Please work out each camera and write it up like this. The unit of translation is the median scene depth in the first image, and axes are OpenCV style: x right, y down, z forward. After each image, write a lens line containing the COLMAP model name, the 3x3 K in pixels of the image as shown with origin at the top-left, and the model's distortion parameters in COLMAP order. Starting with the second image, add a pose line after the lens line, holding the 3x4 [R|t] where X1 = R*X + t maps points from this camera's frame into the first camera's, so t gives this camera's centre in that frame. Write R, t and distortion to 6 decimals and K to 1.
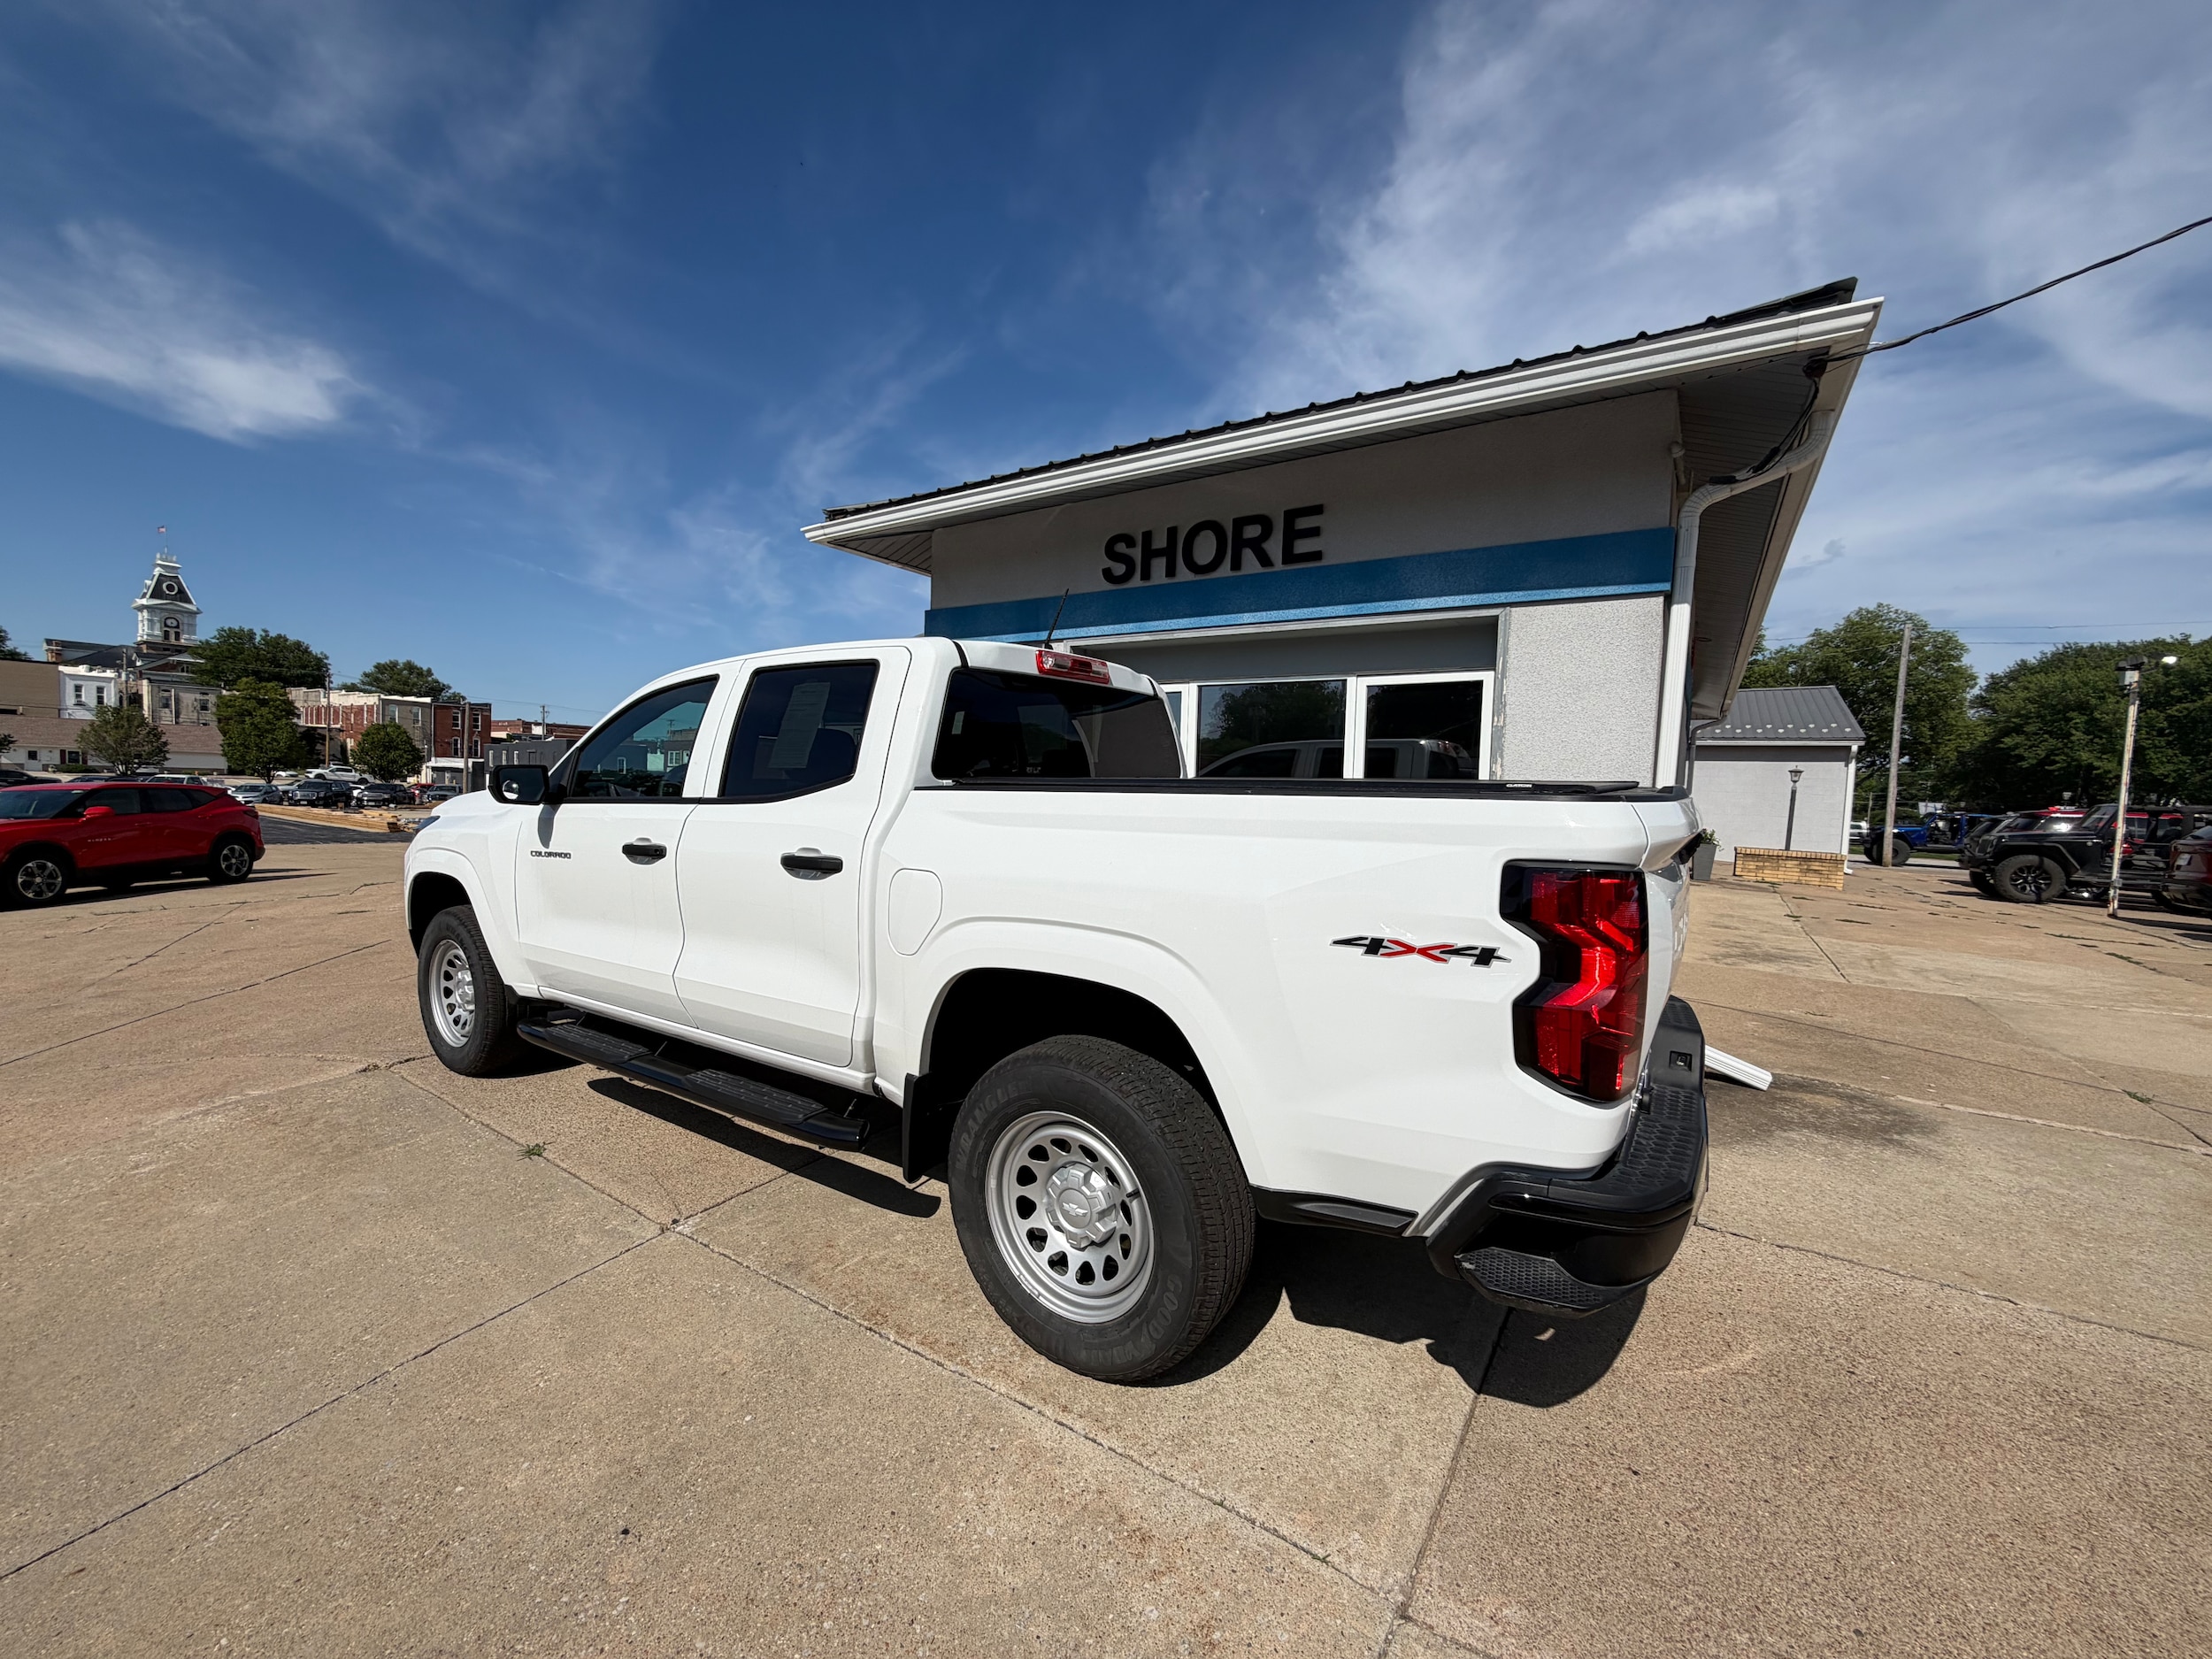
lens RADIAL K [[880.8, 0, 1105.4], [0, 880.8, 835.5], [0, 0, 1]] dist [0.004549, -0.001589]
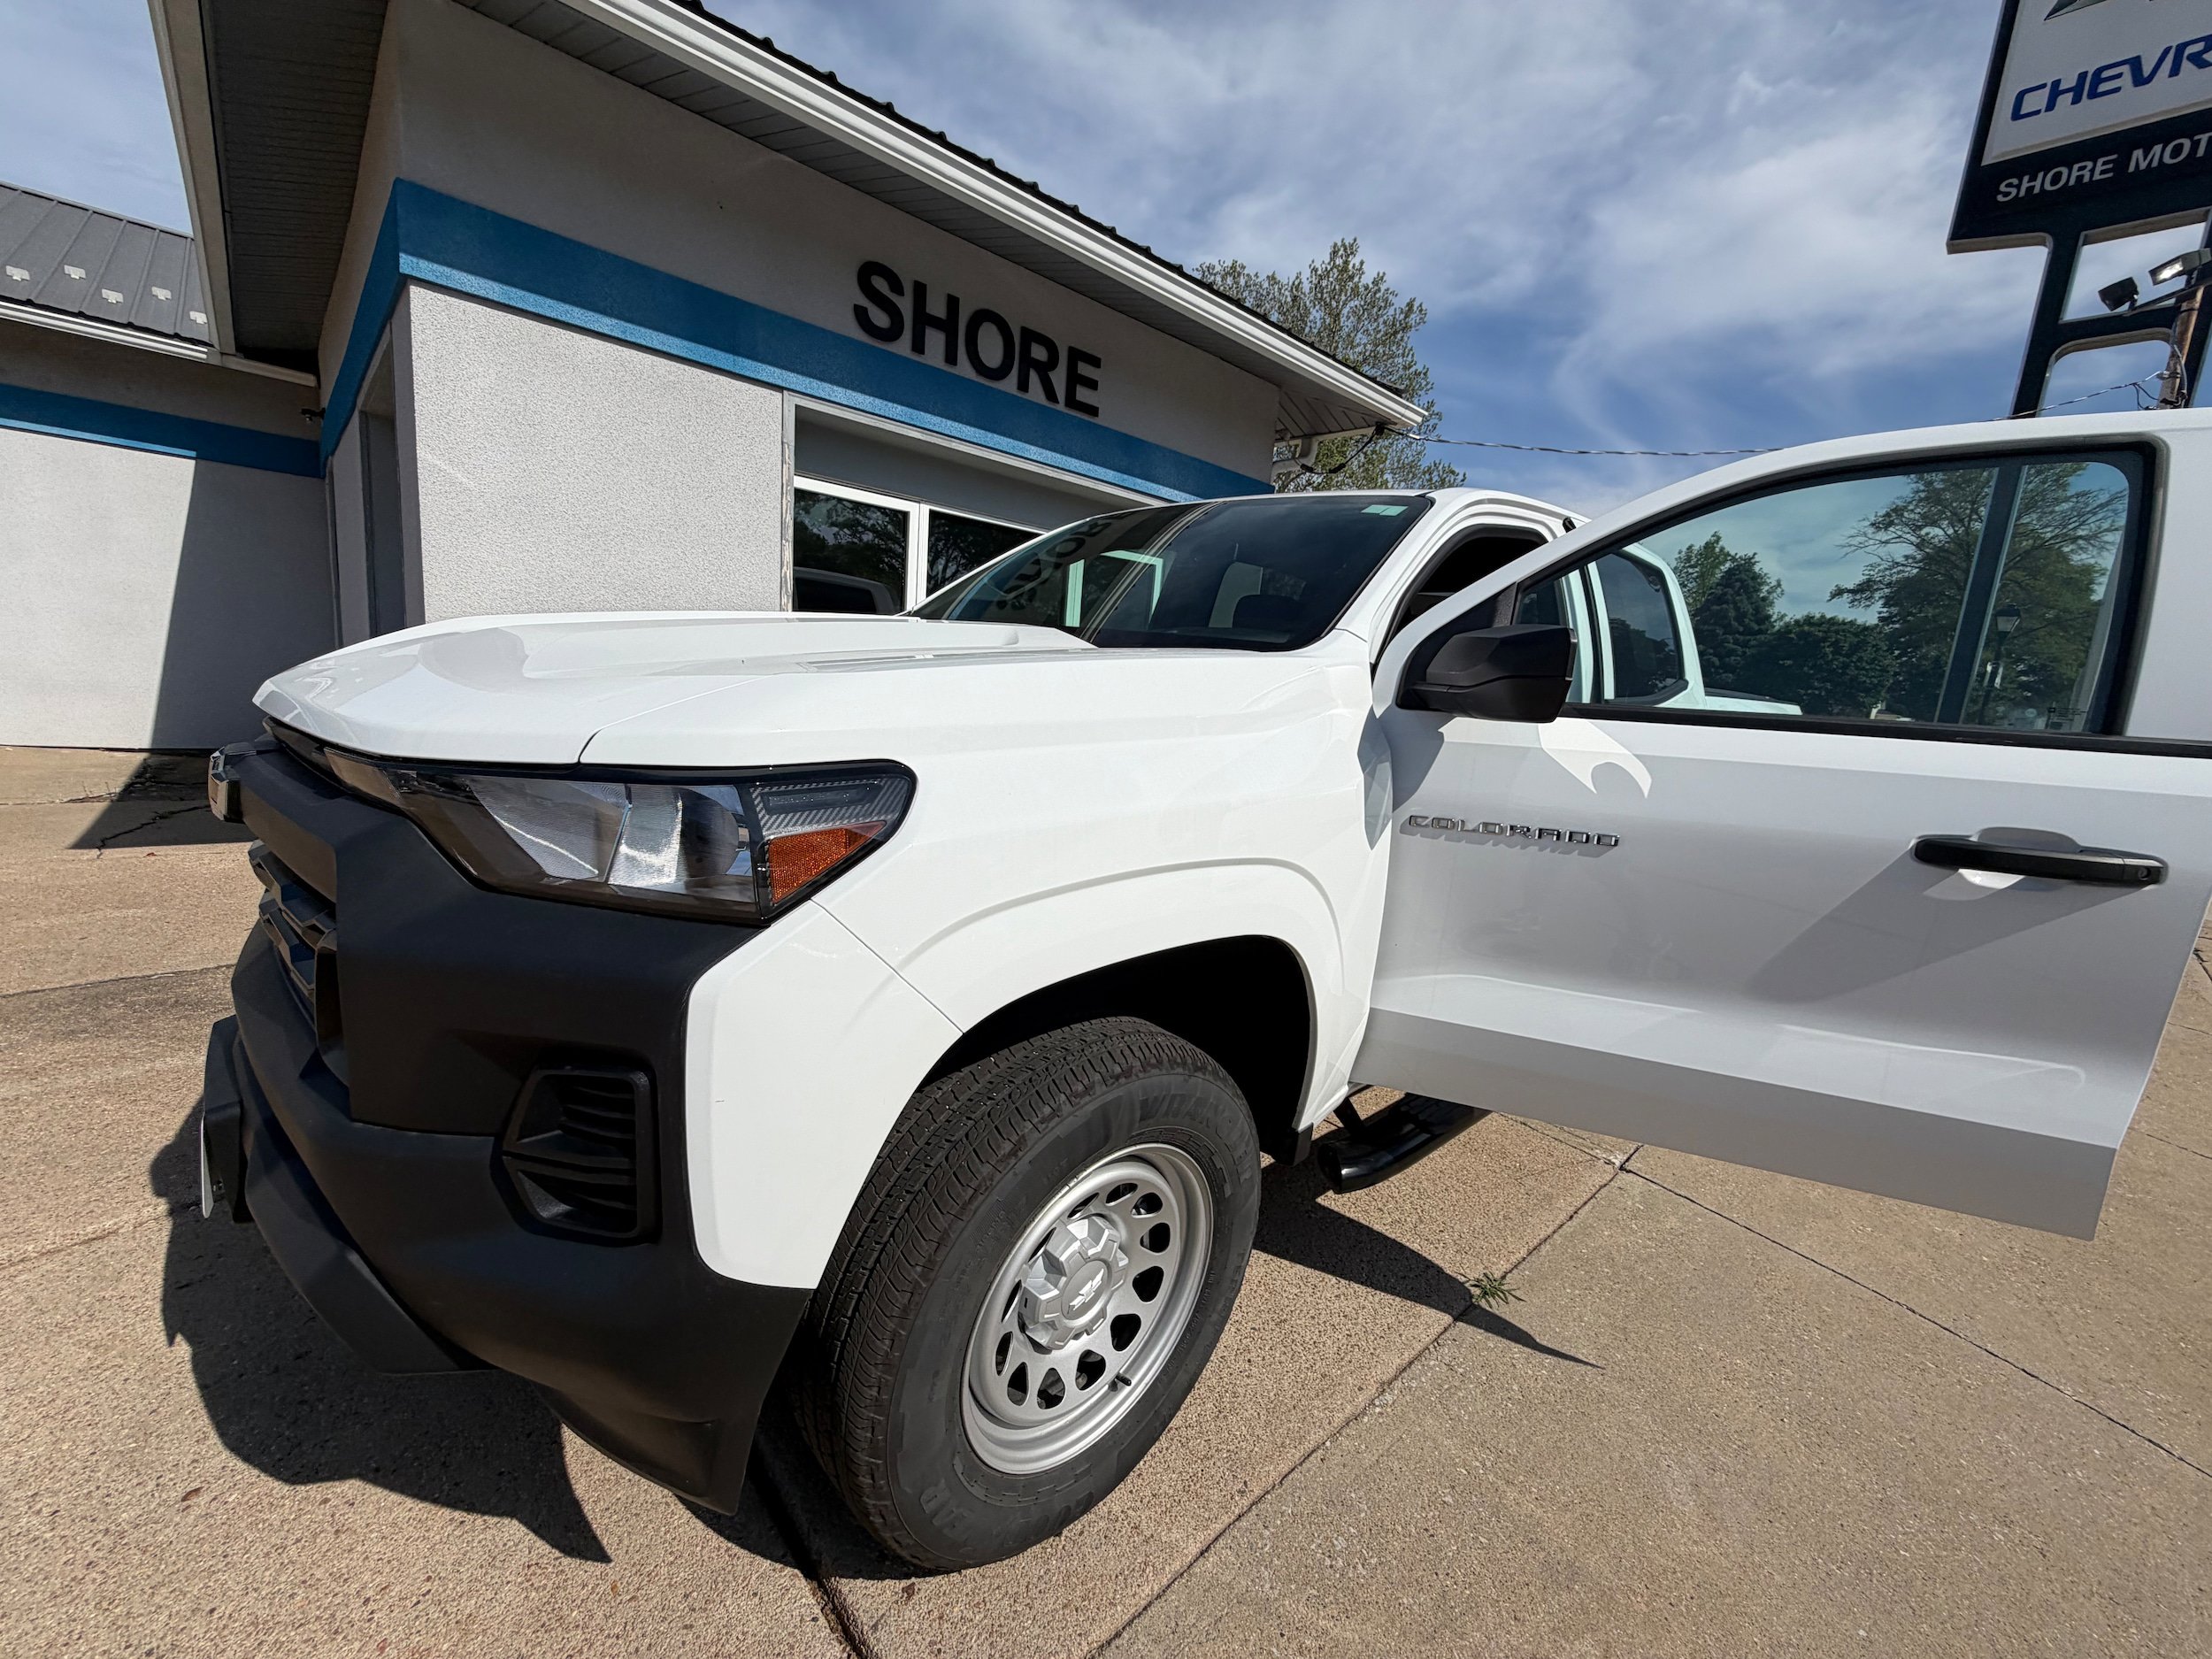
lens RADIAL K [[880.8, 0, 1103.0], [0, 880.8, 833.9], [0, 0, 1]] dist [0.004549, -0.001589]
pose [[0.236276, -0.181956, 0.954497, -0.698163], [-0.018719, 0.981276, 0.191695, -0.035159], [-0.971506, -0.063160, 0.228446, 0.643802]]
